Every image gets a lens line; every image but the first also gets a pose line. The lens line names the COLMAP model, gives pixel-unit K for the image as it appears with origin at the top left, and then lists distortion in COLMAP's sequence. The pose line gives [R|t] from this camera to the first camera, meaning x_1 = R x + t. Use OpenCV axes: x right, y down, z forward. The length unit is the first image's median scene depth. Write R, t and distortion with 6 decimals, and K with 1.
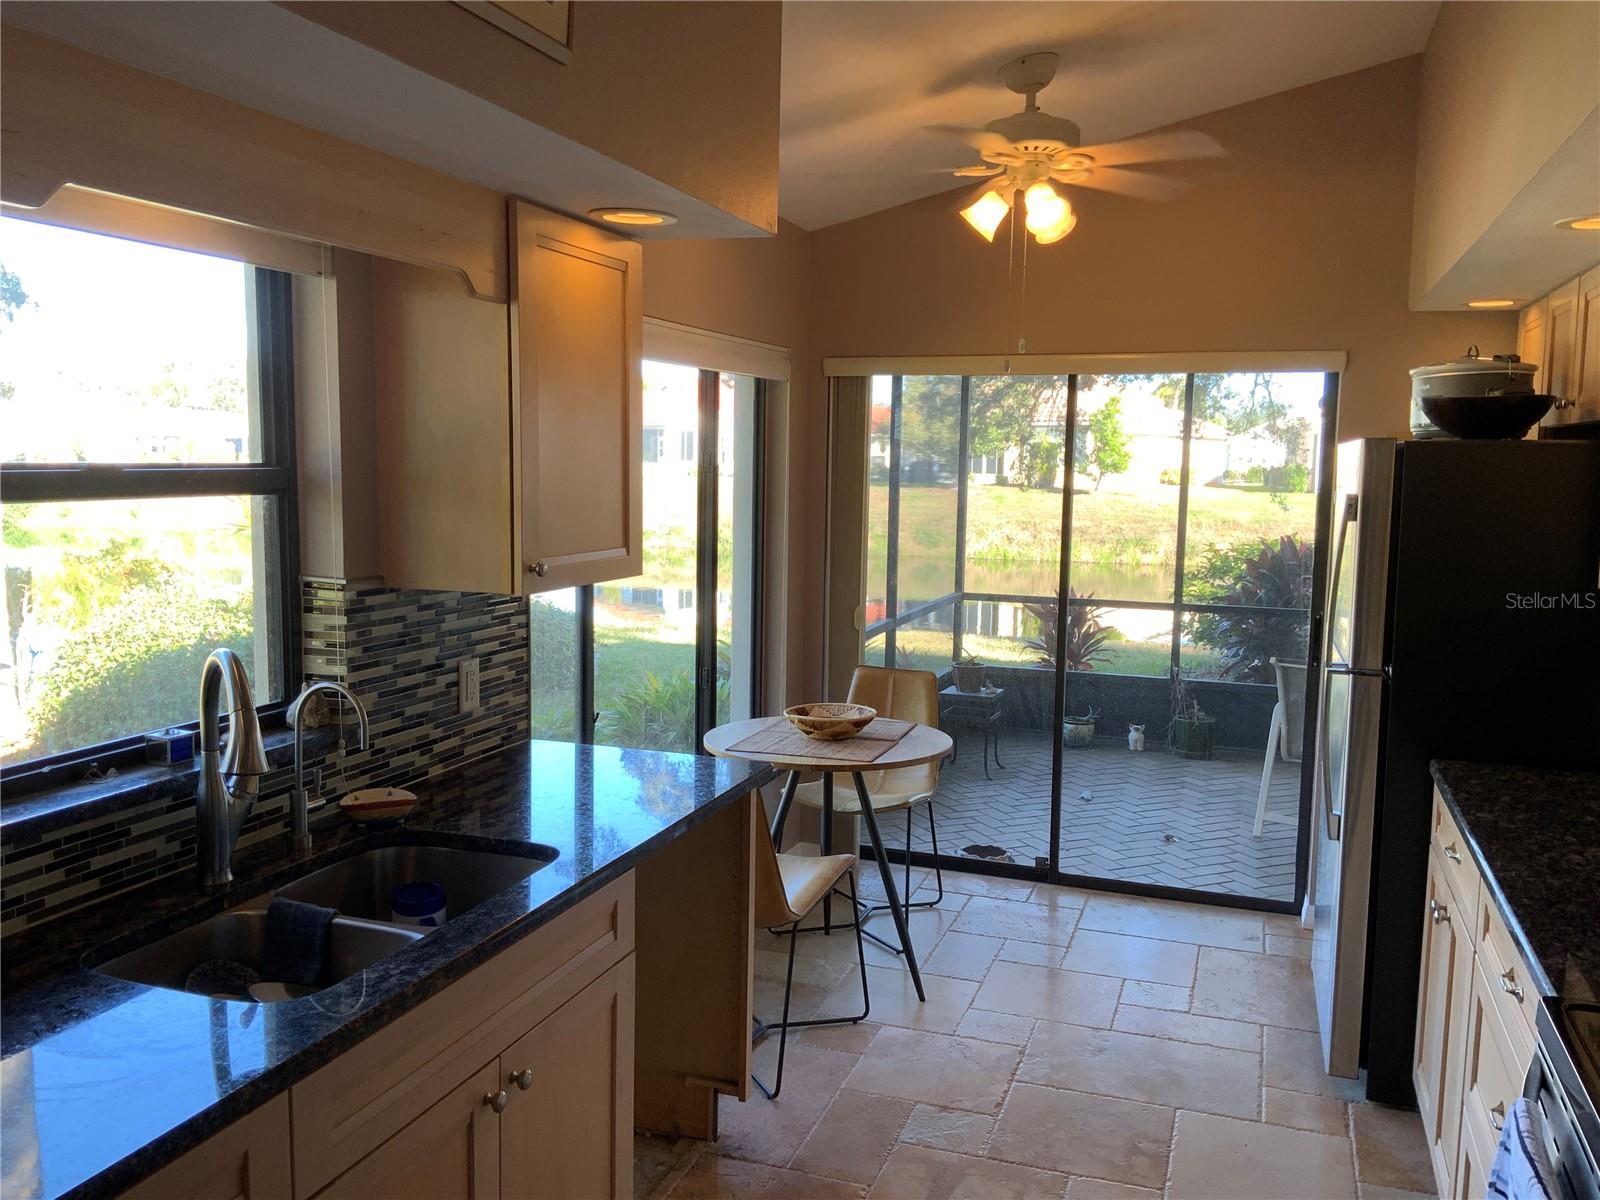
lens RADIAL K [[1317.2, 0, 792.5], [0, 1317.2, 595.9], [0, 0, 1]] dist [0.125804, -0.252536]
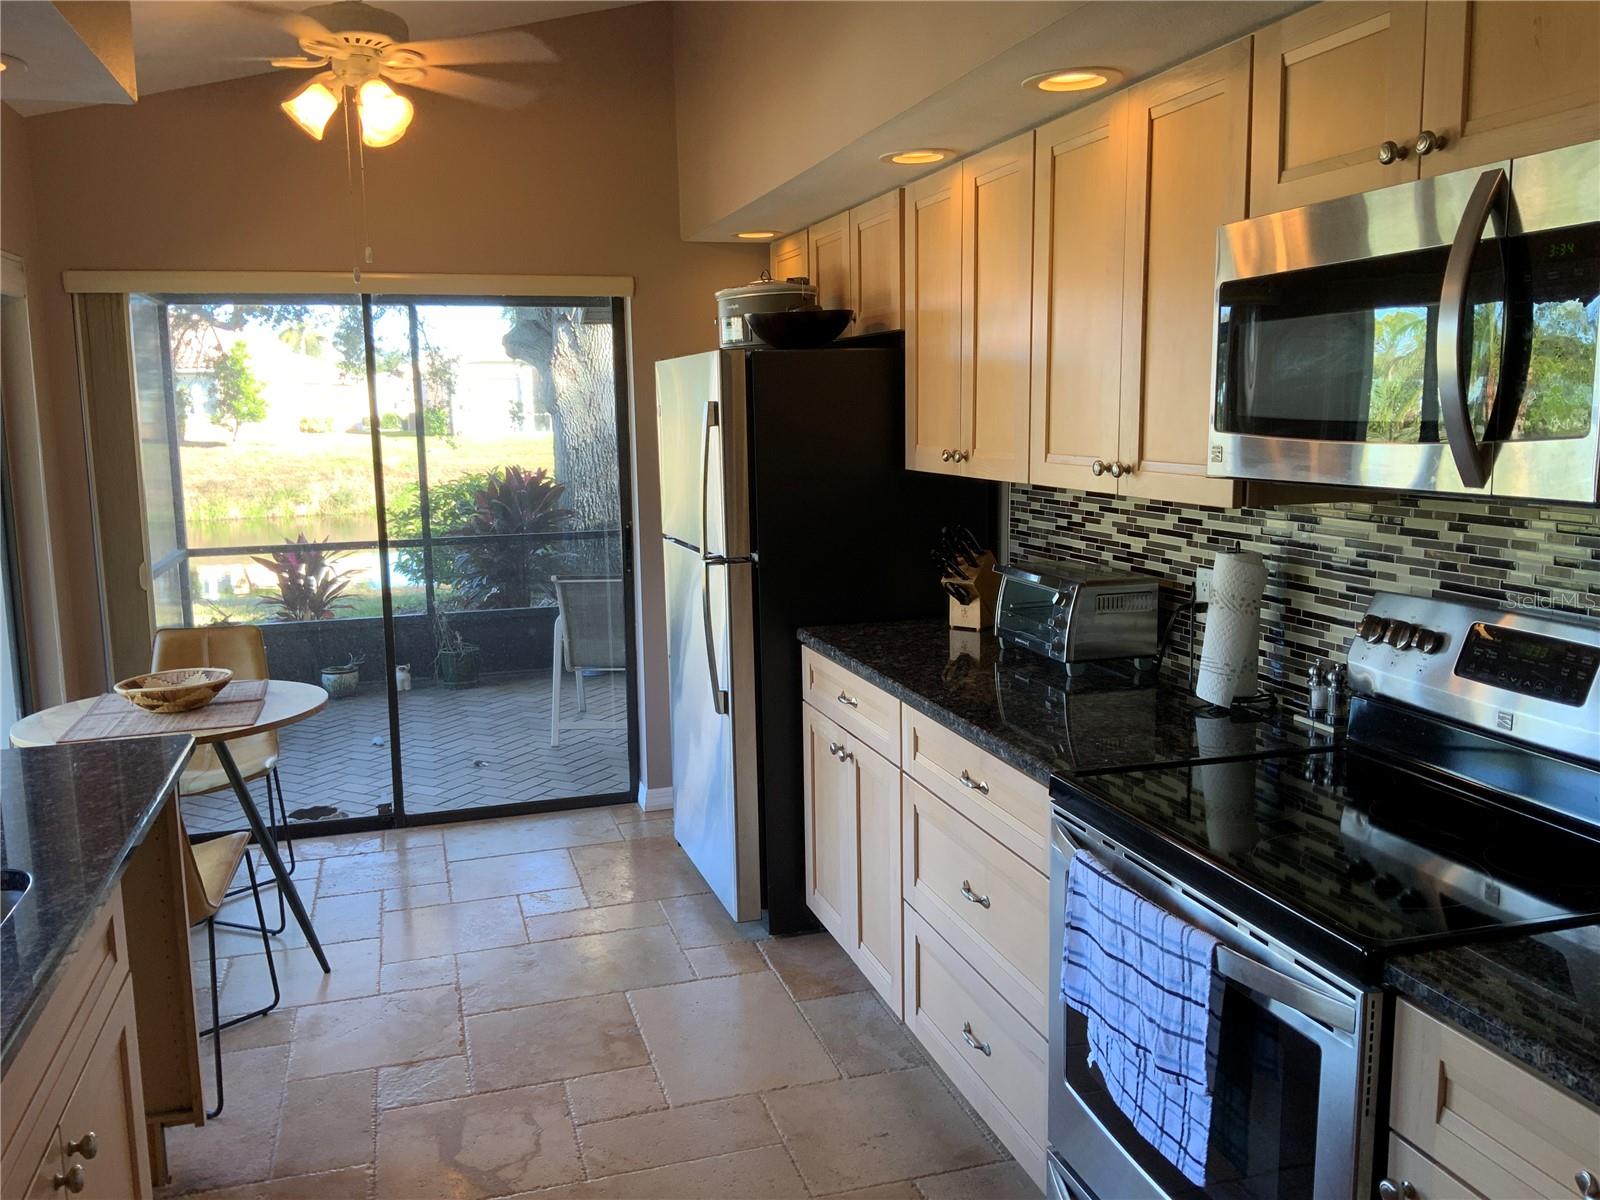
lens RADIAL K [[1317.2, 0, 792.5], [0, 1317.2, 595.9], [0, 0, 1]] dist [0.125804, -0.252536]
pose [[0.807521, -0.117491, 0.578019, -0.116069], [0.095089, 0.993074, 0.069012, 0.009692], [-0.582124, -0.000765, 0.813100, 0.047508]]
